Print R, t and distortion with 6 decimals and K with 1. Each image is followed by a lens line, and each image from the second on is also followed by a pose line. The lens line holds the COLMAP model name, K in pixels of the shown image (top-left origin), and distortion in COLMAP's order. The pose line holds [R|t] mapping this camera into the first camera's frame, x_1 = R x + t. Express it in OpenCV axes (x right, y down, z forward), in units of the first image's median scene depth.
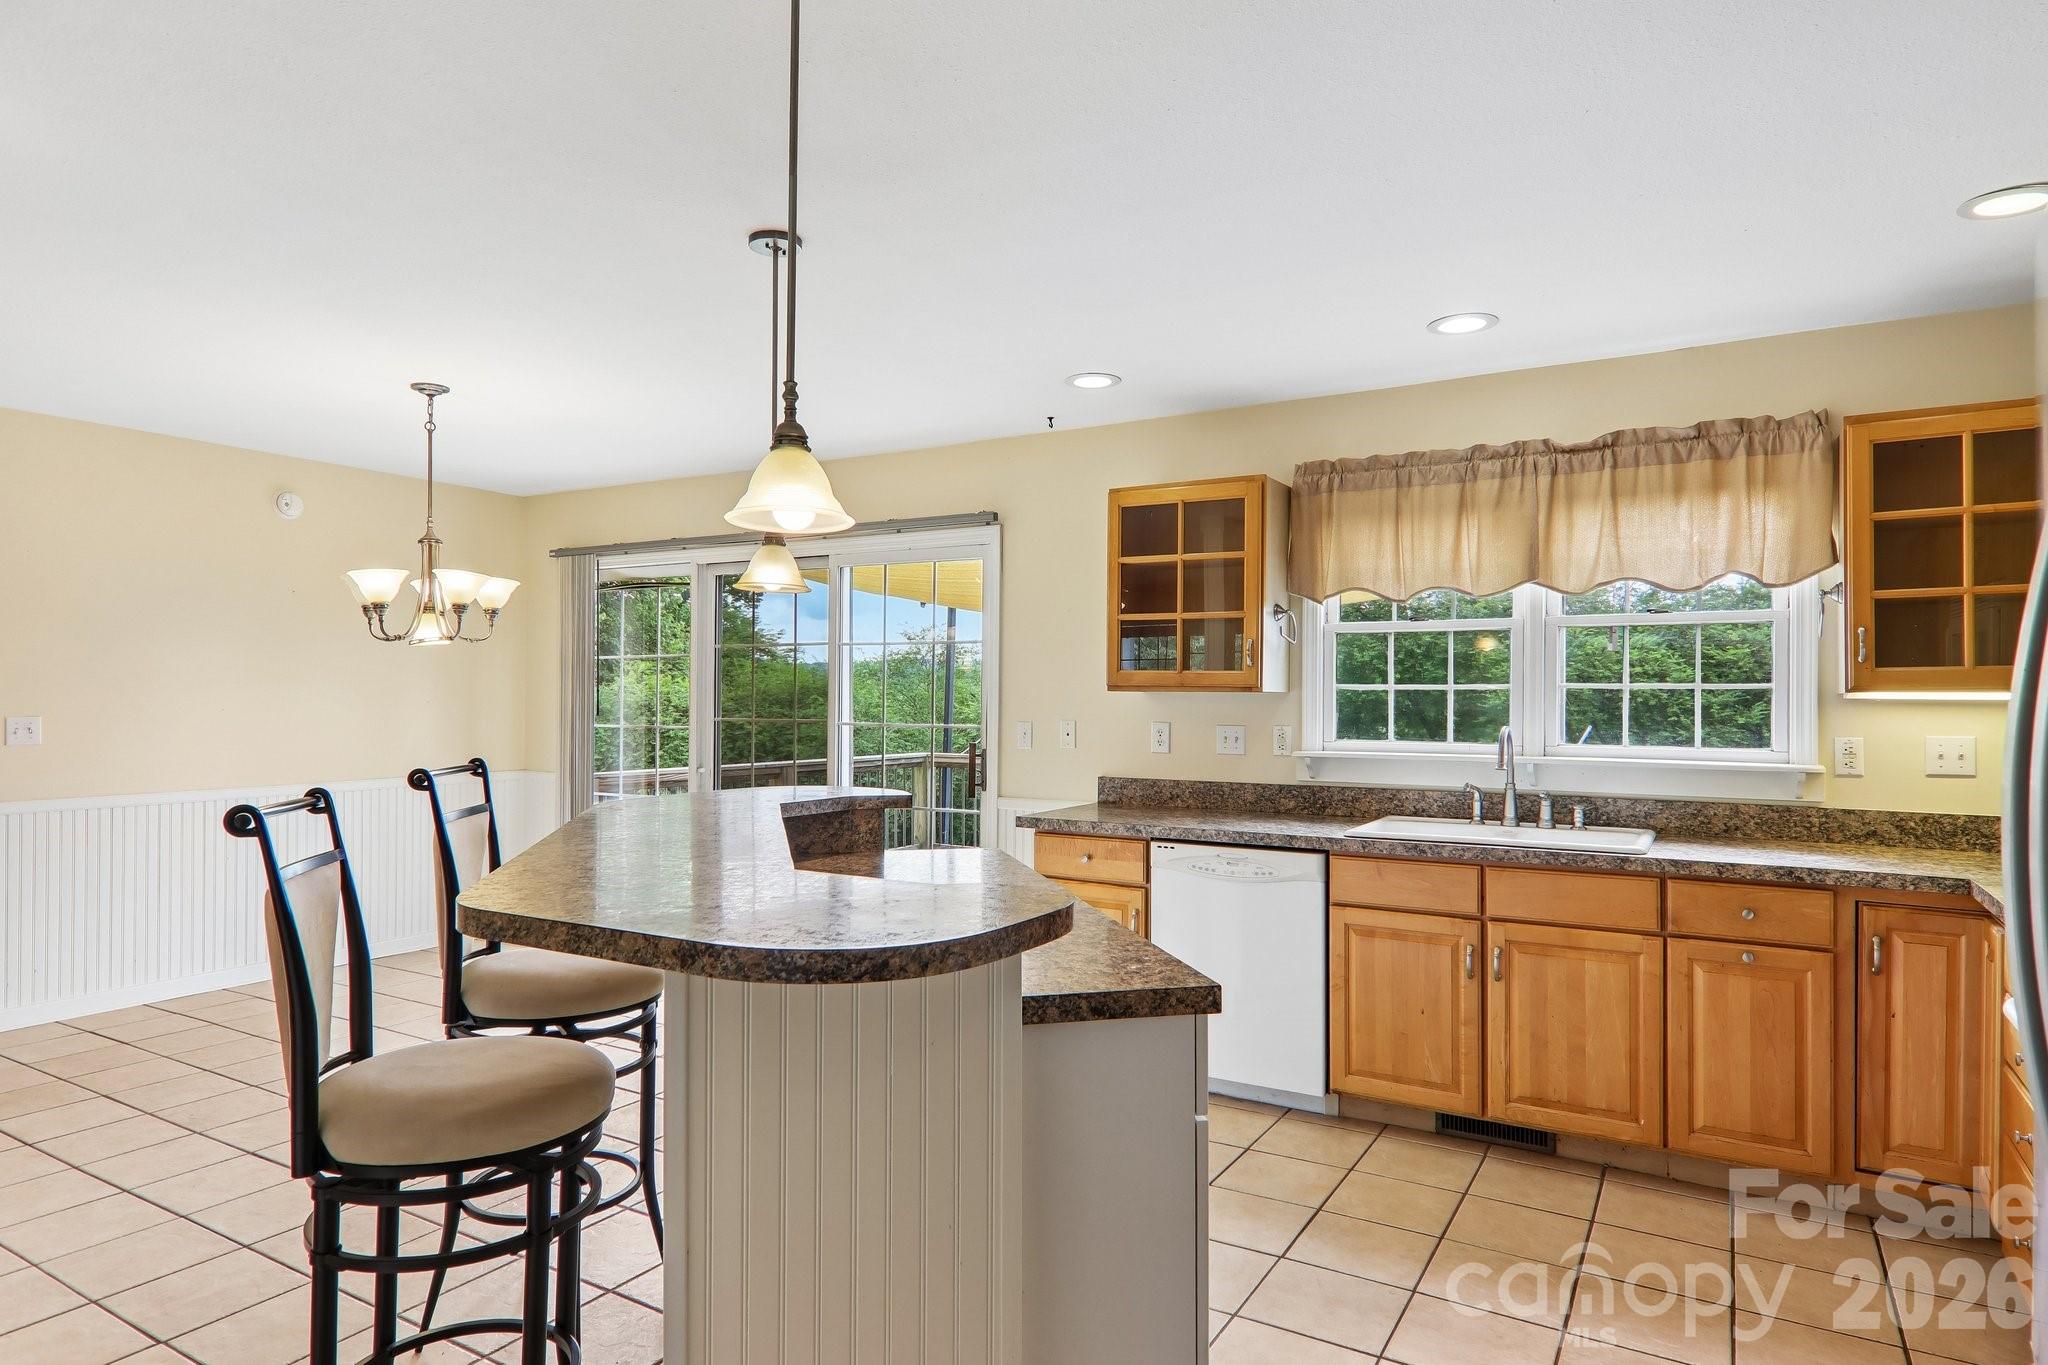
lens RADIAL K [[1163.7, 0, 1020.4], [0, 1163.7, 695.6], [0, 0, 1]] dist [0.040166, -0.035076]
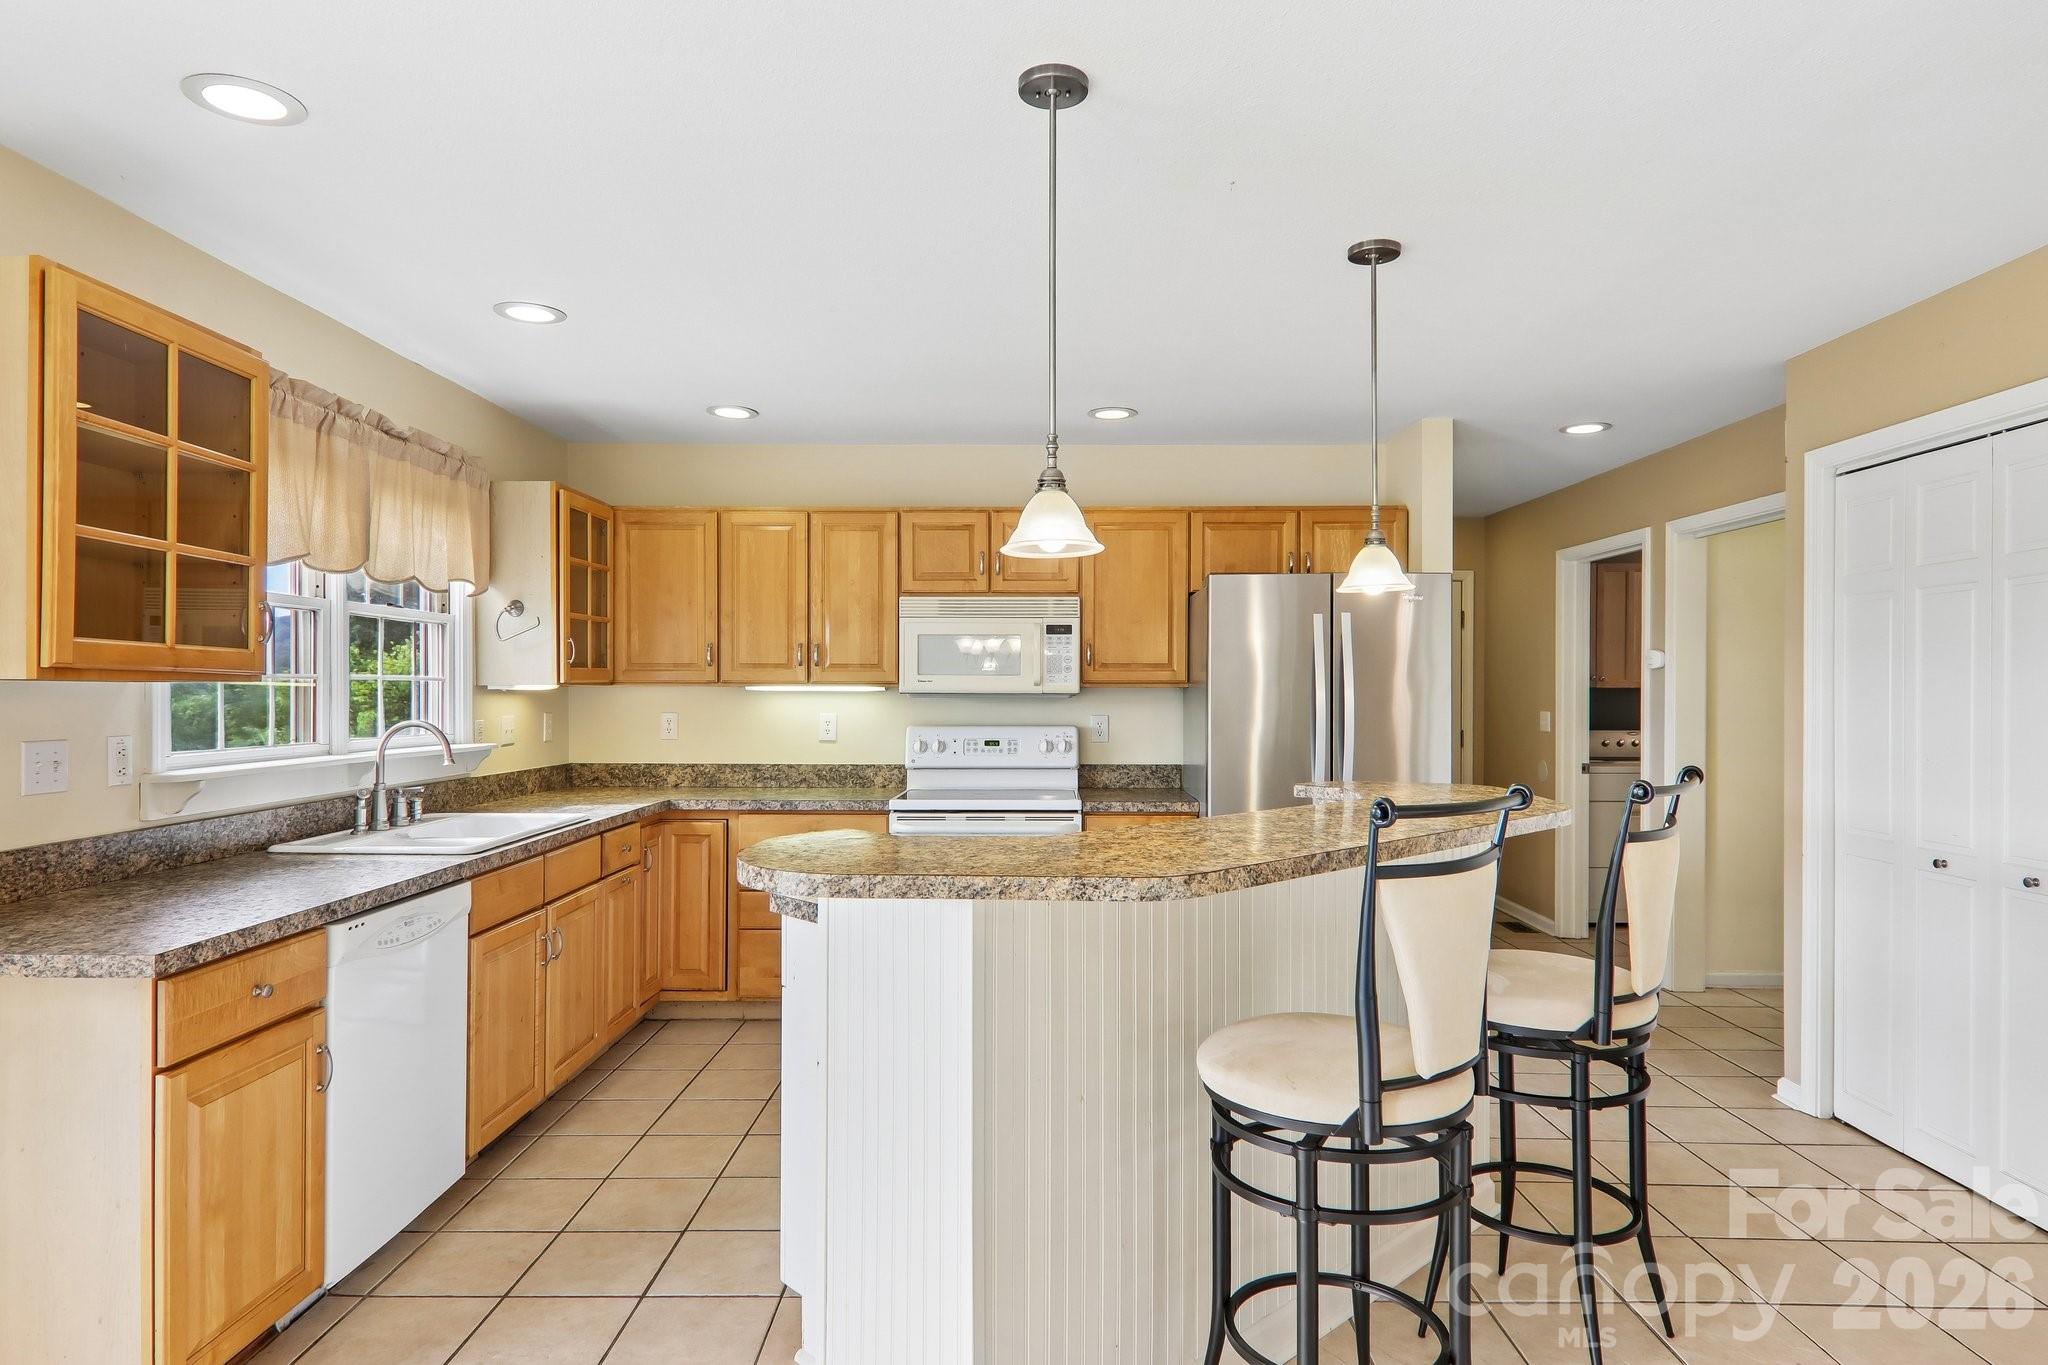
lens RADIAL K [[1163.7, 0, 1020.4], [0, 1163.7, 695.6], [0, 0, 1]] dist [0.040166, -0.035076]
pose [[-0.502903, -0.007850, 0.864307, -0.612588], [-0.003328, 0.999969, 0.007146, -0.001587], [-0.864336, 0.000717, -0.502914, 1.009026]]
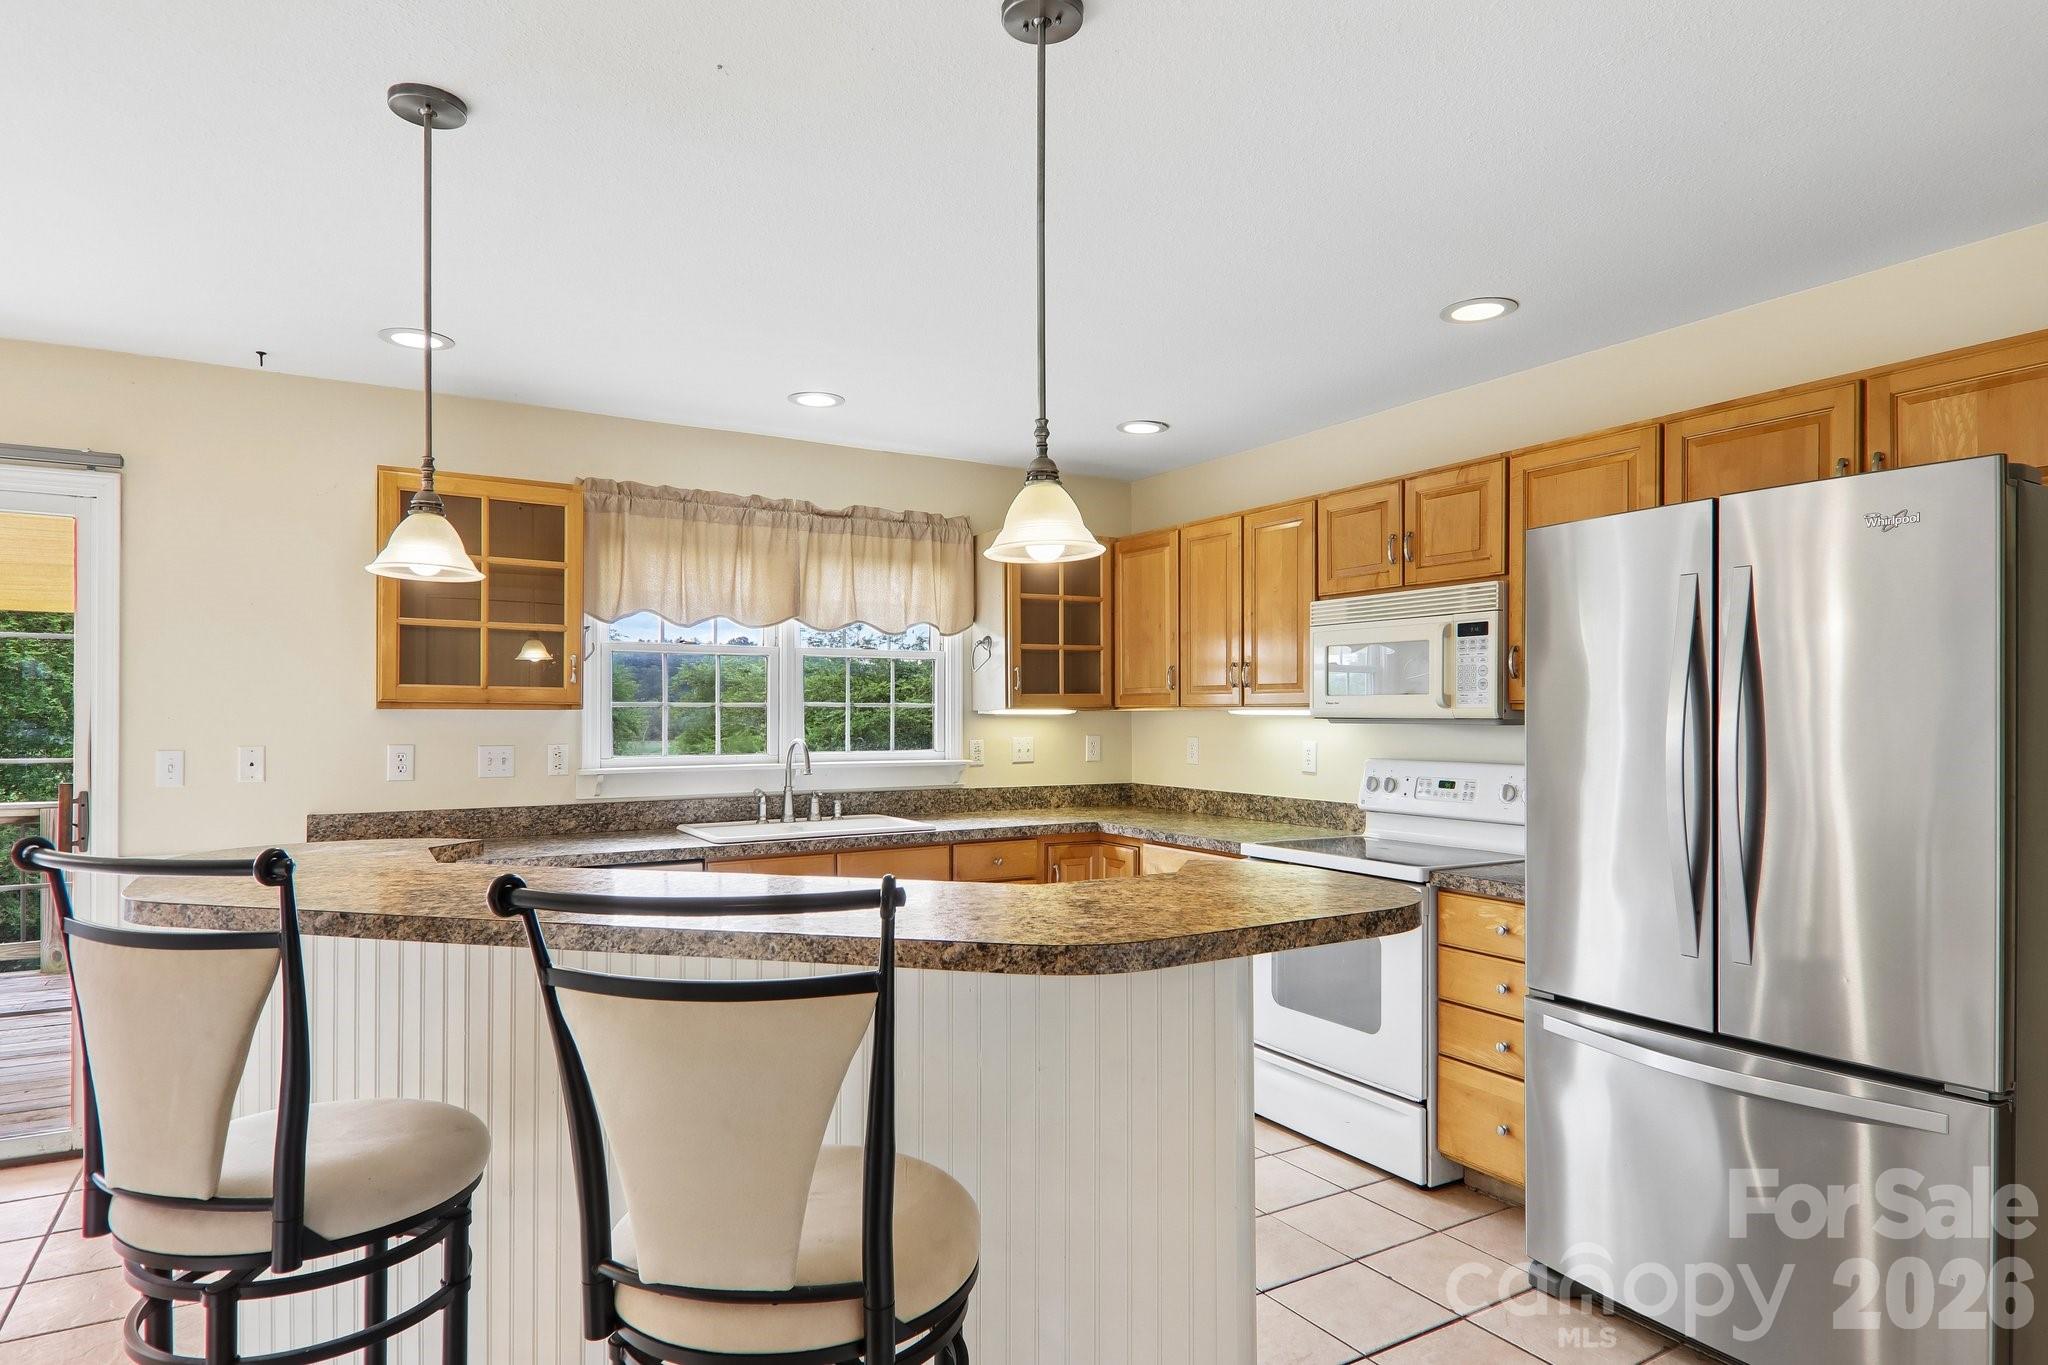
lens RADIAL K [[1147.3, 0, 1038.6], [0, 1147.3, 715.2], [0, 0, 1]] dist [0.006277, -0.000968]
pose [[0.463507, -0.006242, 0.886071, -0.485643], [0.001545, 0.999979, 0.006236, -0.004012], [-0.886092, -0.001521, 0.463507, 0.230777]]
